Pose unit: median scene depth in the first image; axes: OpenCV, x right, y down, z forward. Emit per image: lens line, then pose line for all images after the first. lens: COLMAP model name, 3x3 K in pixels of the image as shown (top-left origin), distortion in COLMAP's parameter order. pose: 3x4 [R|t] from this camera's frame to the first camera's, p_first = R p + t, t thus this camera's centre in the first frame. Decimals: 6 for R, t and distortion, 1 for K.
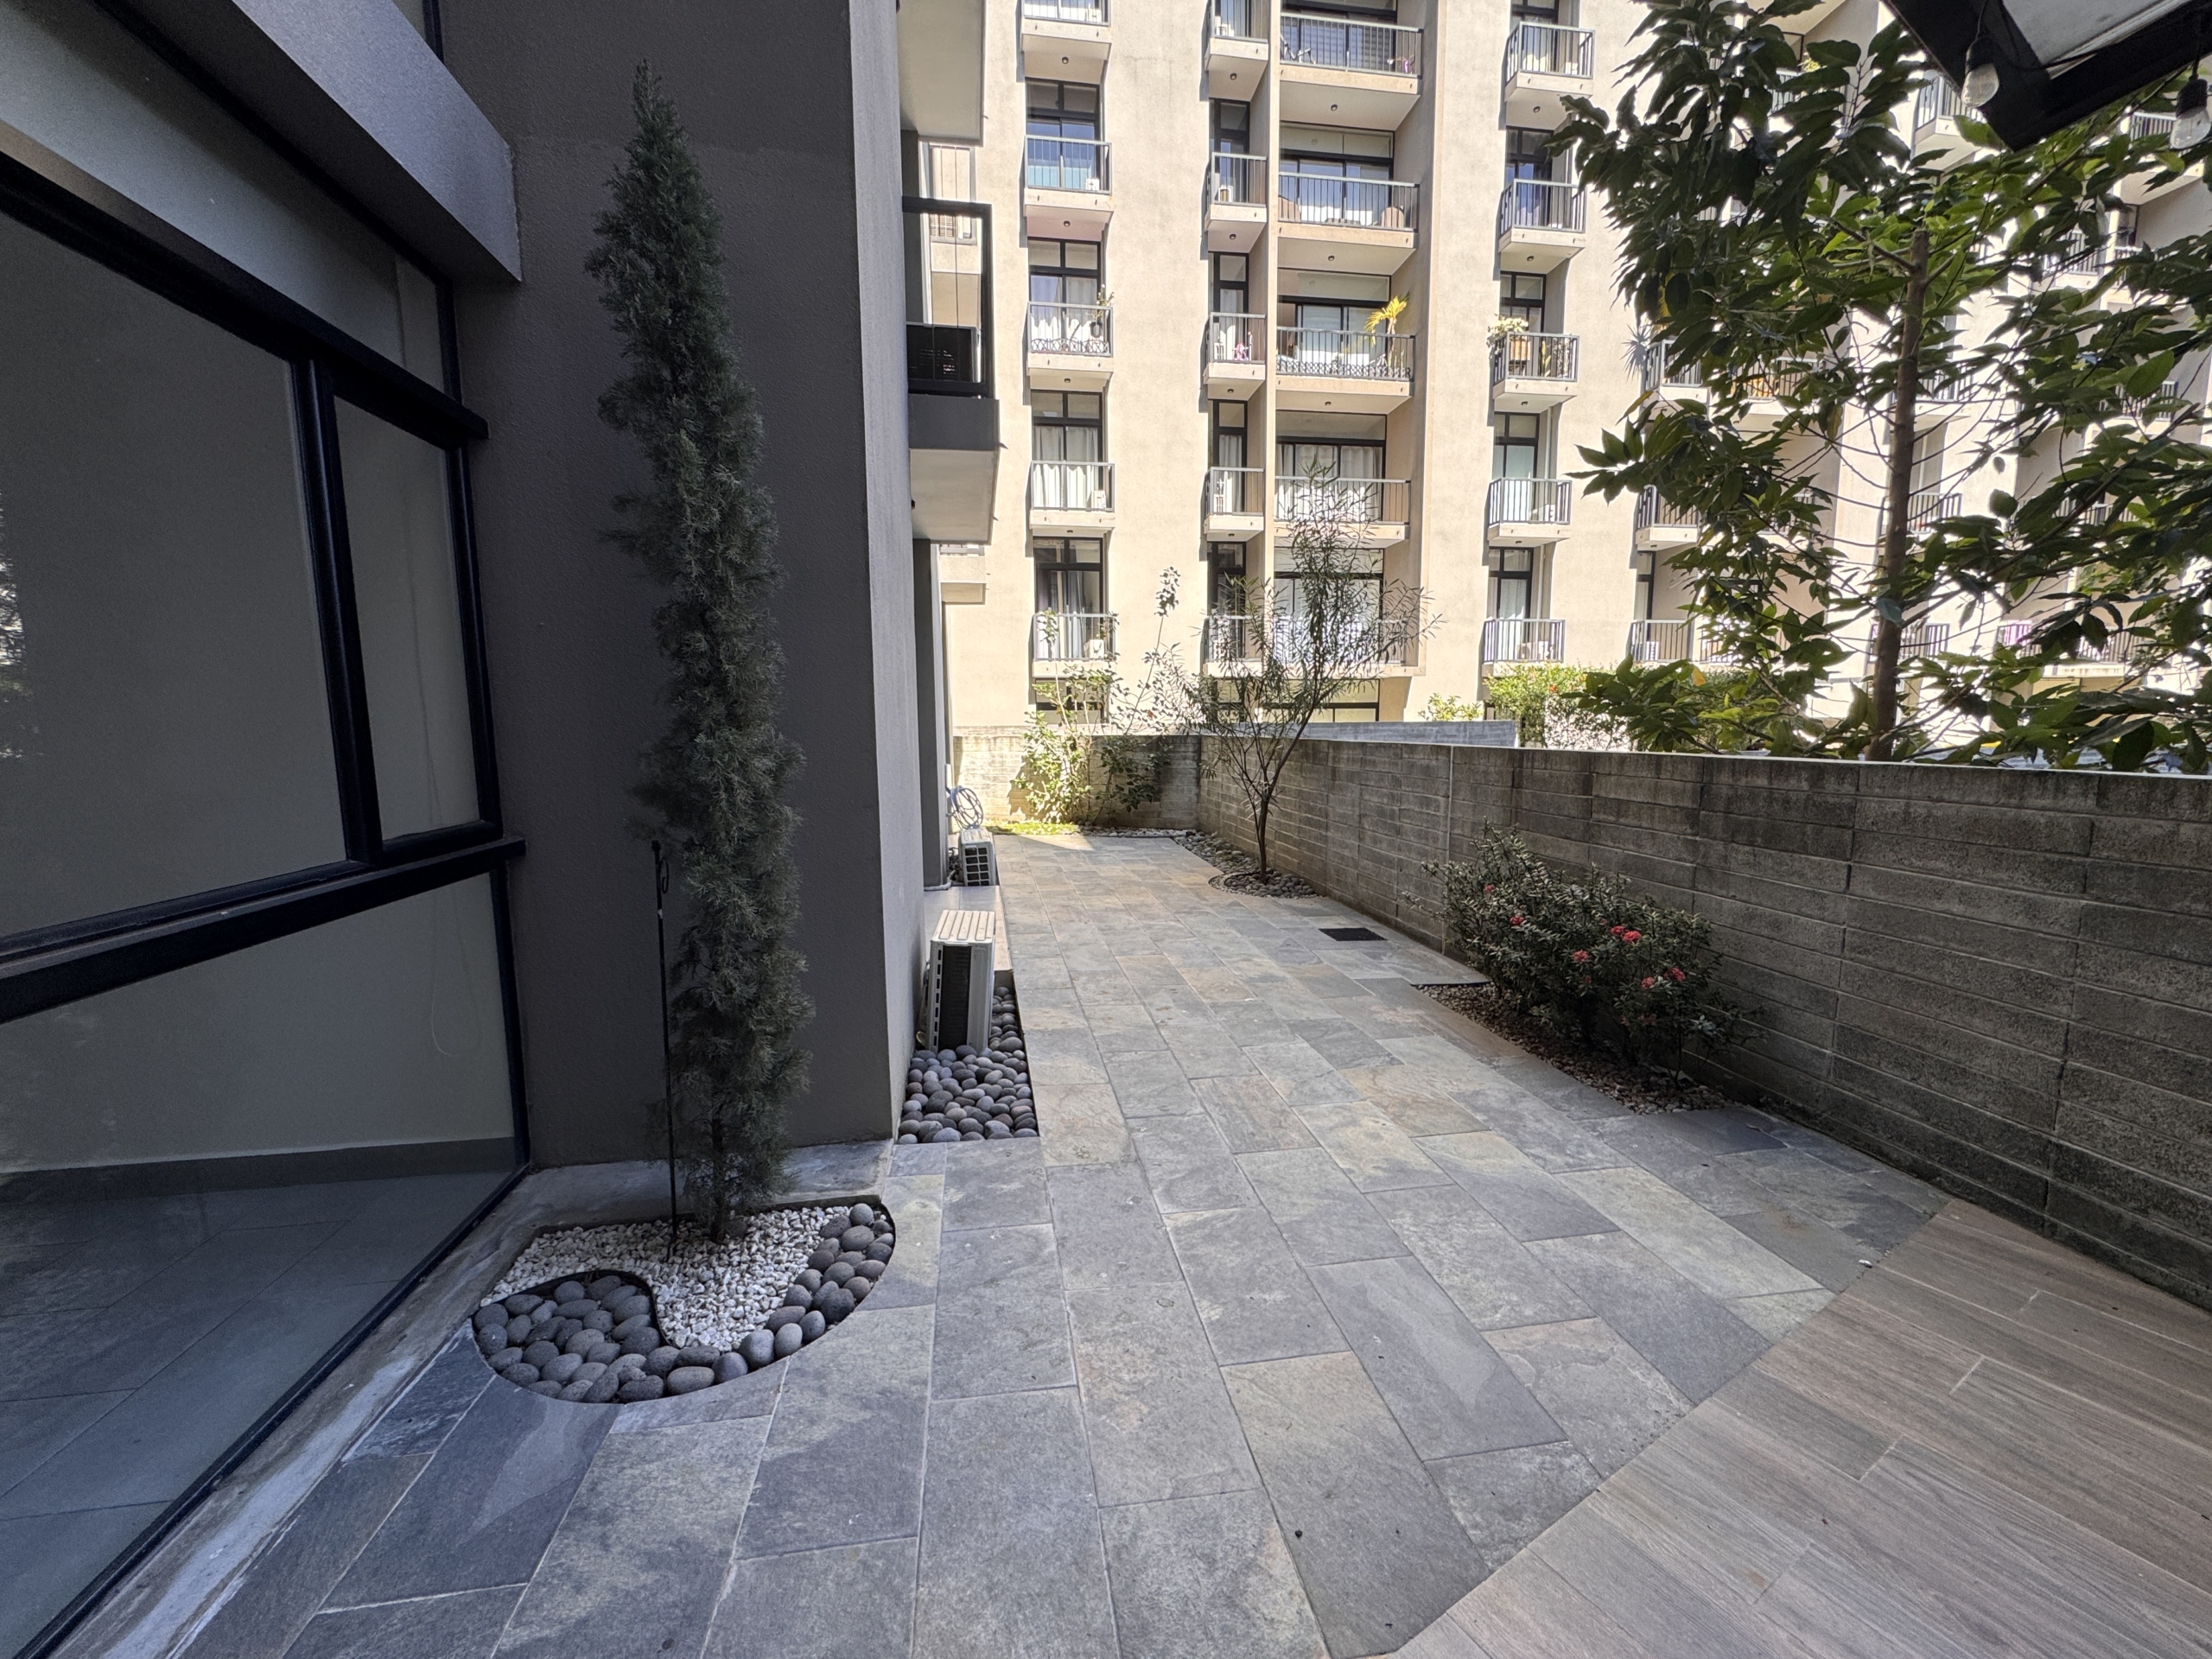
lens RADIAL K [[883.6, 0, 1107.8], [0, 883.6, 826.5], [0, 0, 1]] dist [0.000412, 0.000666]
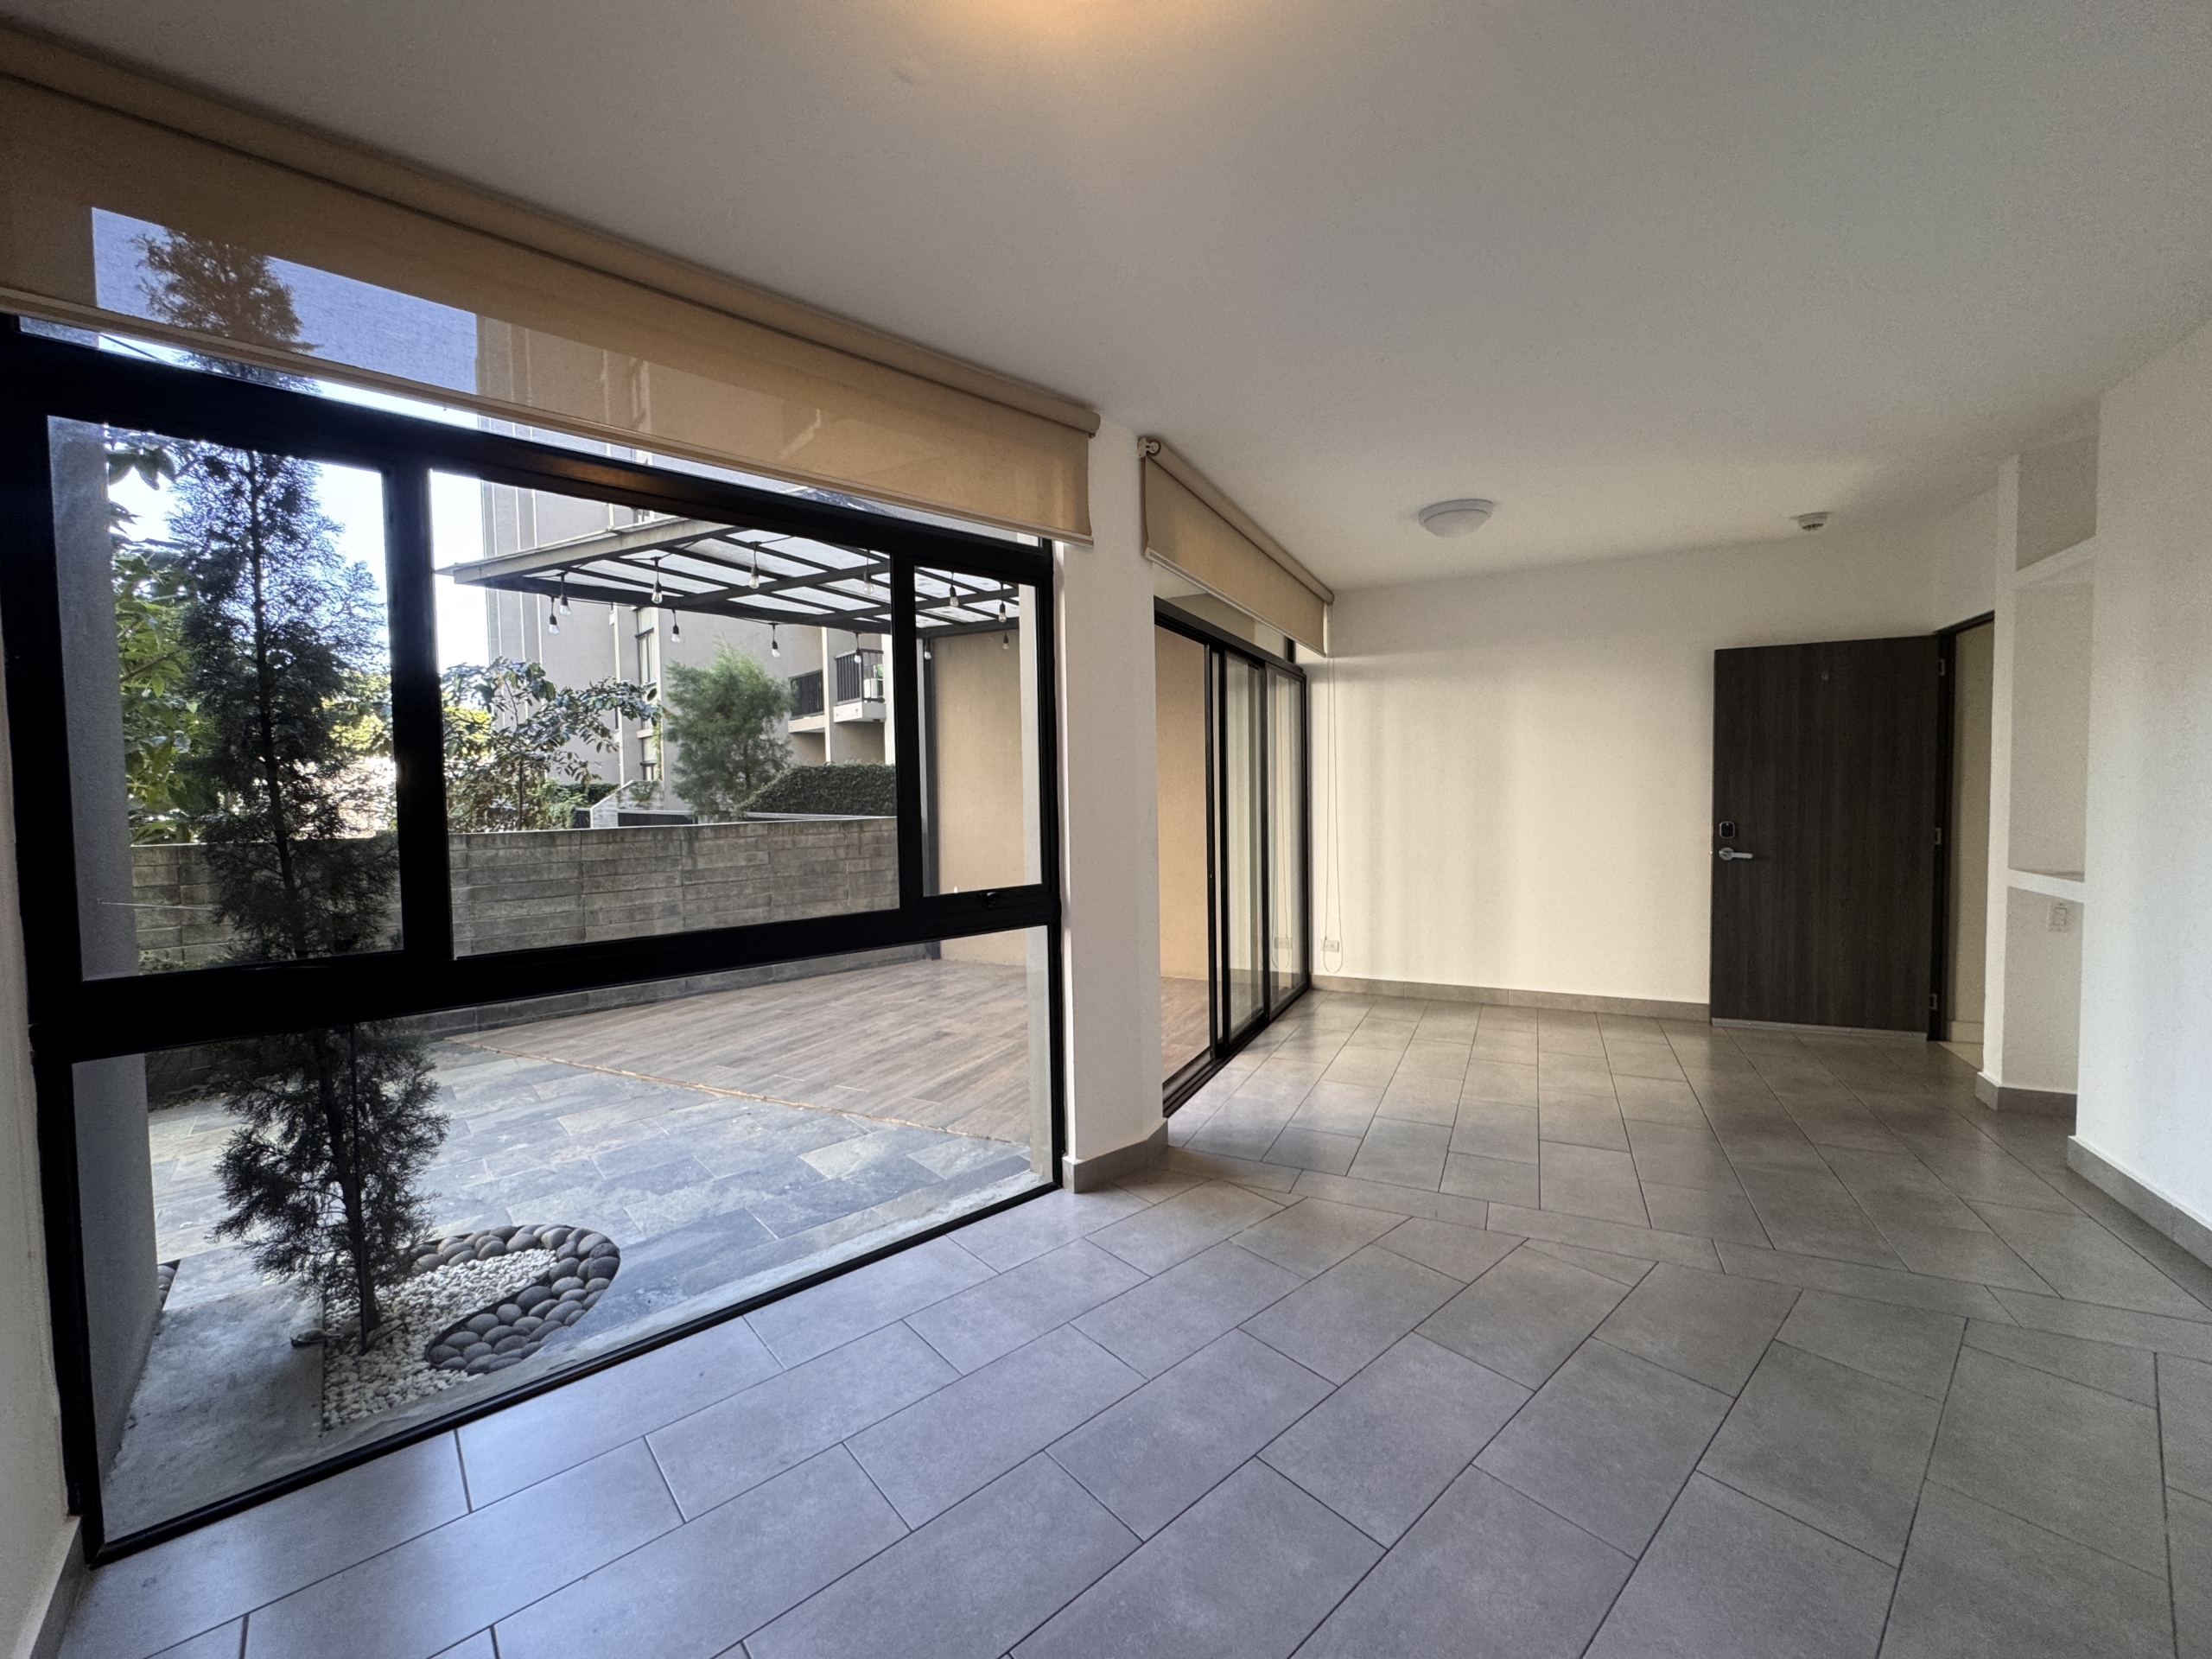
lens RADIAL K [[883.6, 0, 1116.4], [0, 883.6, 827.6], [0, 0, 1]] dist [0.000412, 0.000666]
pose [[-0.540732, -0.021313, 0.840925, -1.014208], [0.120148, 0.987473, 0.102286, -0.059338], [-0.832570, 0.156345, -0.531398, 0.429279]]
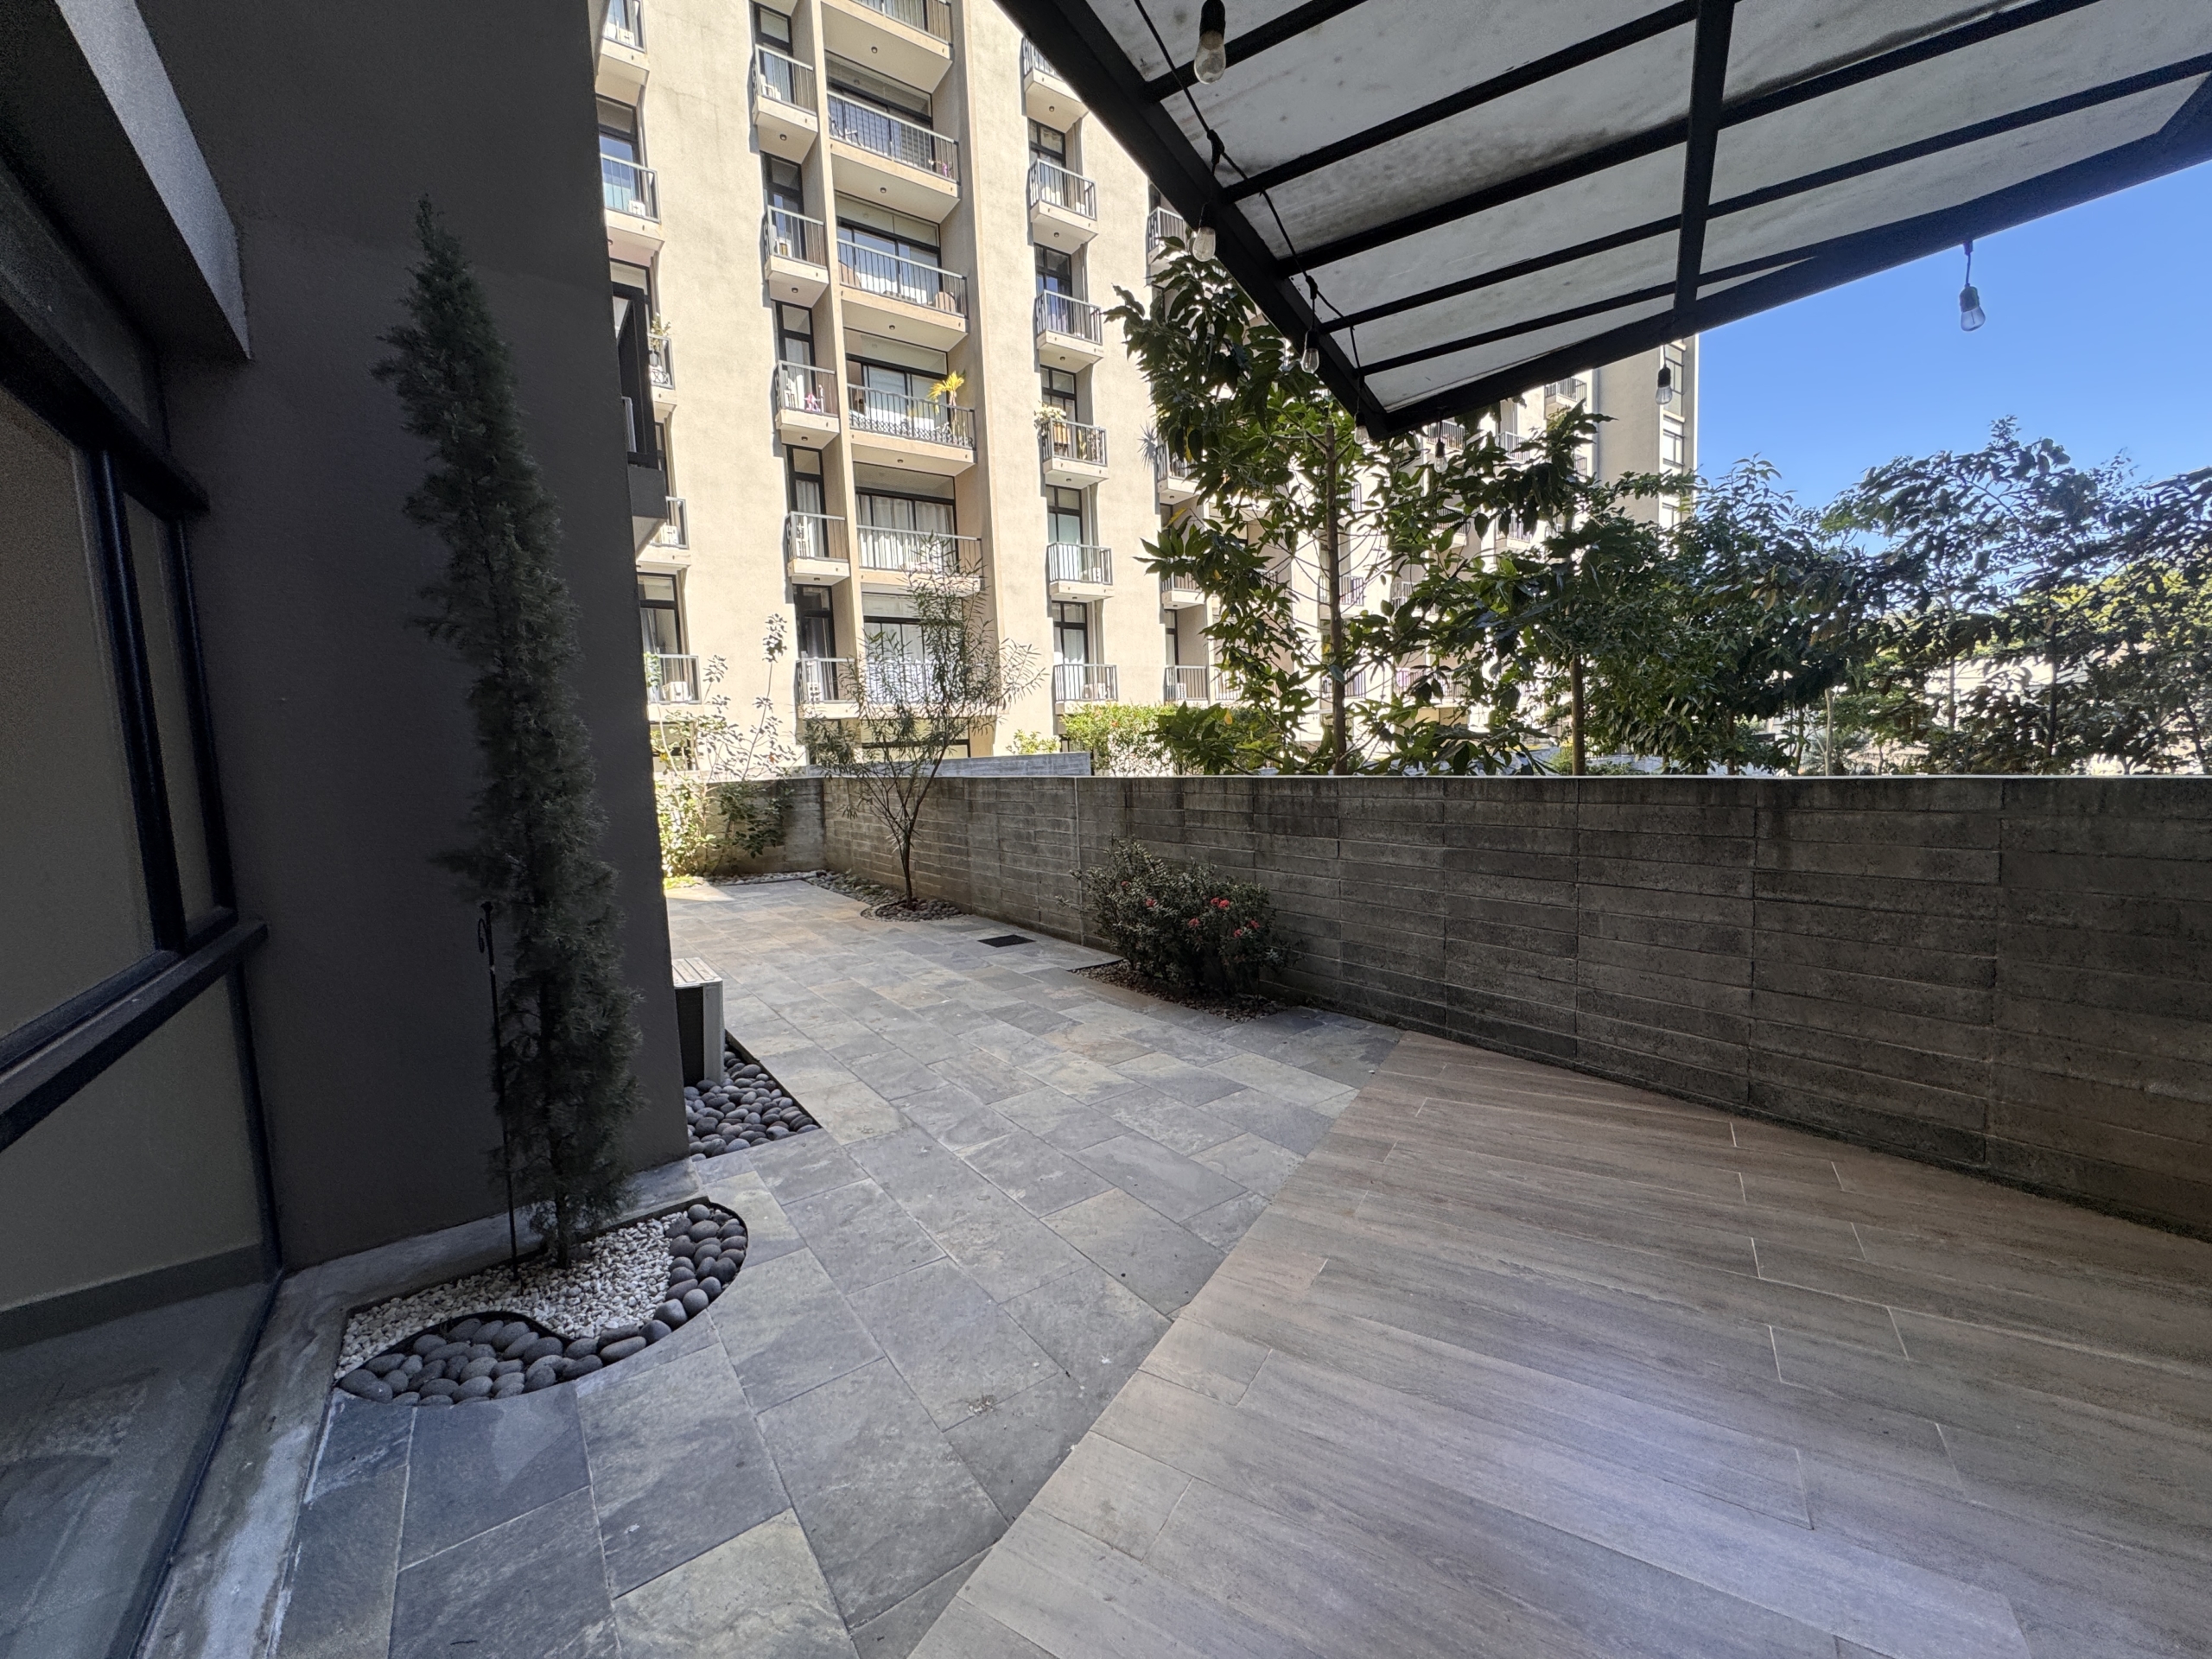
lens RADIAL K [[883.6, 0, 1104.9], [0, 883.6, 830.2], [0, 0, 1]] dist [0.000412, 0.000666]
pose [[0.892386, -0.074529, 0.445076, -0.170259], [0.090597, 0.995776, -0.014904, 0.007124], [-0.442085, 0.053623, 0.895369, -0.168218]]
